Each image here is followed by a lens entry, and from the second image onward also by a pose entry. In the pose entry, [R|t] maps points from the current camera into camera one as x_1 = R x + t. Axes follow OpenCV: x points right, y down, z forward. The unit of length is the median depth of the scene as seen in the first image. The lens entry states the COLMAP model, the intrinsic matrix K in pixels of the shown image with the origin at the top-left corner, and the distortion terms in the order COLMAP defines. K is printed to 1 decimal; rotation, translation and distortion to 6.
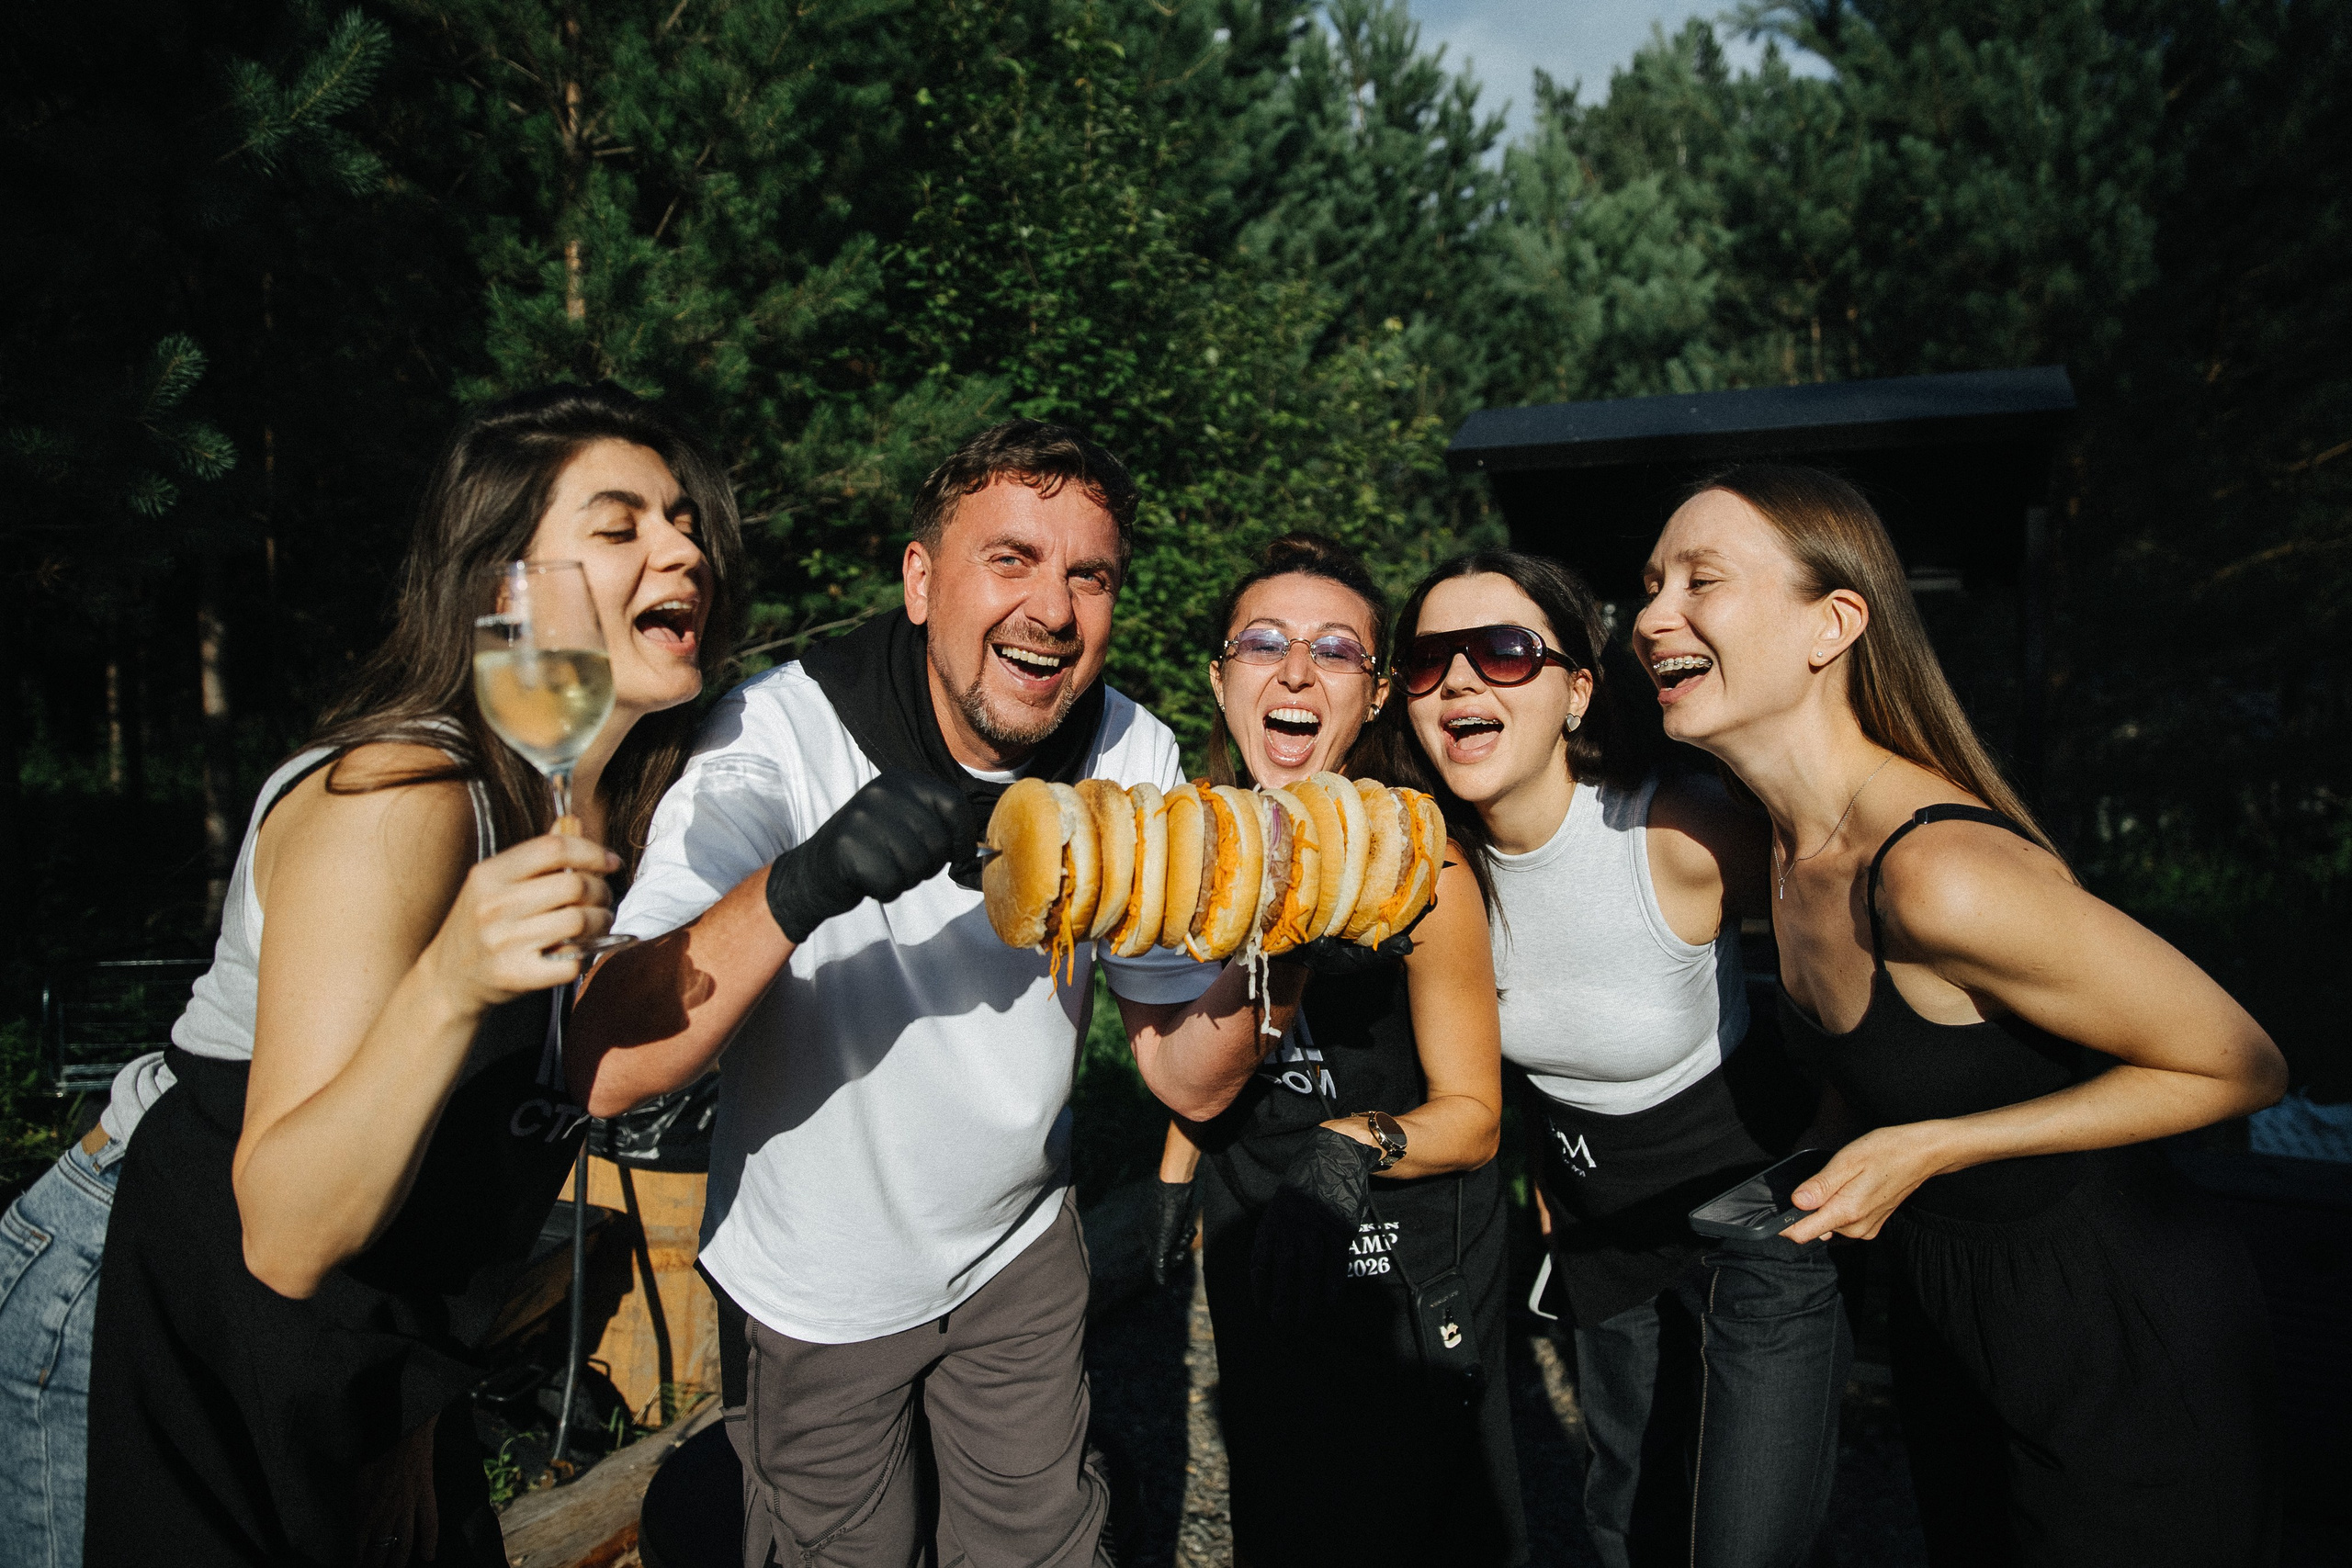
lens RADIAL K [[1619.1, 0, 1176.0], [0, 1619.1, 784.0], [0, 0, 1]] dist [0.001788, 0.000838]
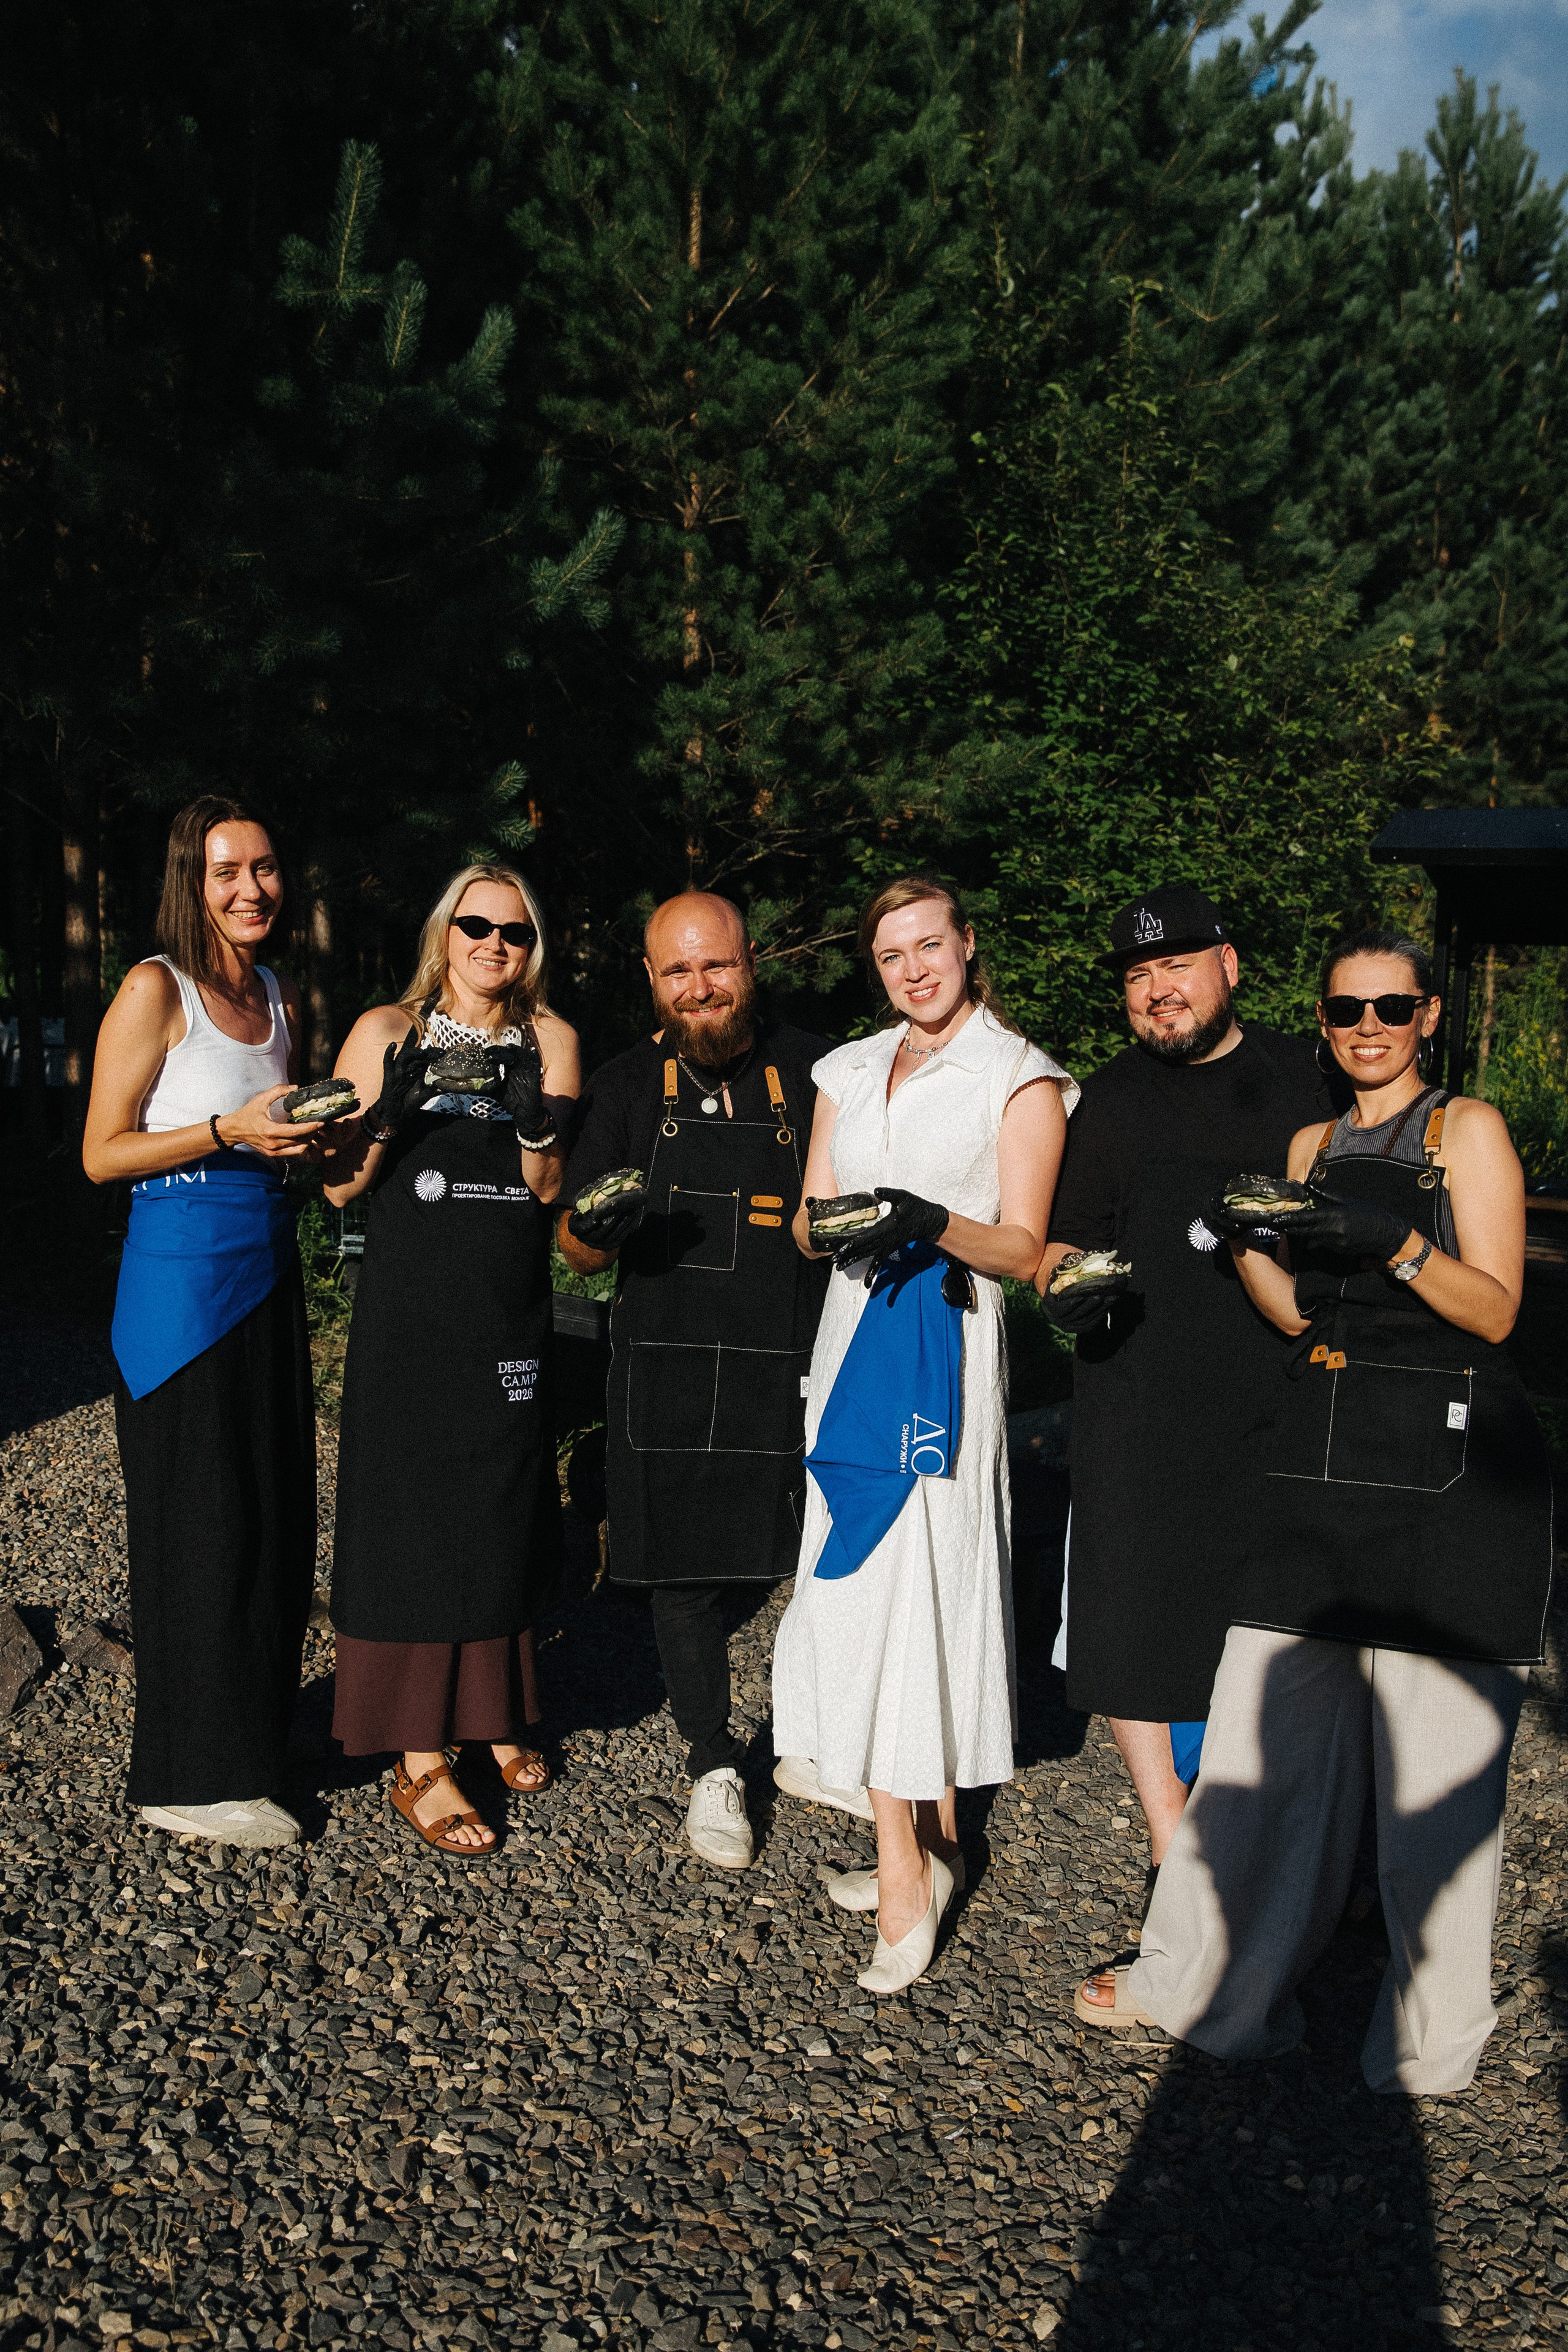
lens RADIAL K [[2005.9, 0, 784.0], [0, 2005.9, 1176.0], [0, 0, 1]] dist [-0.073590, -0.002715]
pose [[0.977217, 0.062133, -0.202944, 0.023463], [-0.046439, 0.995615, 0.081205, -0.023526], [0.207100, -0.069930, 0.975817, -0.406070]]
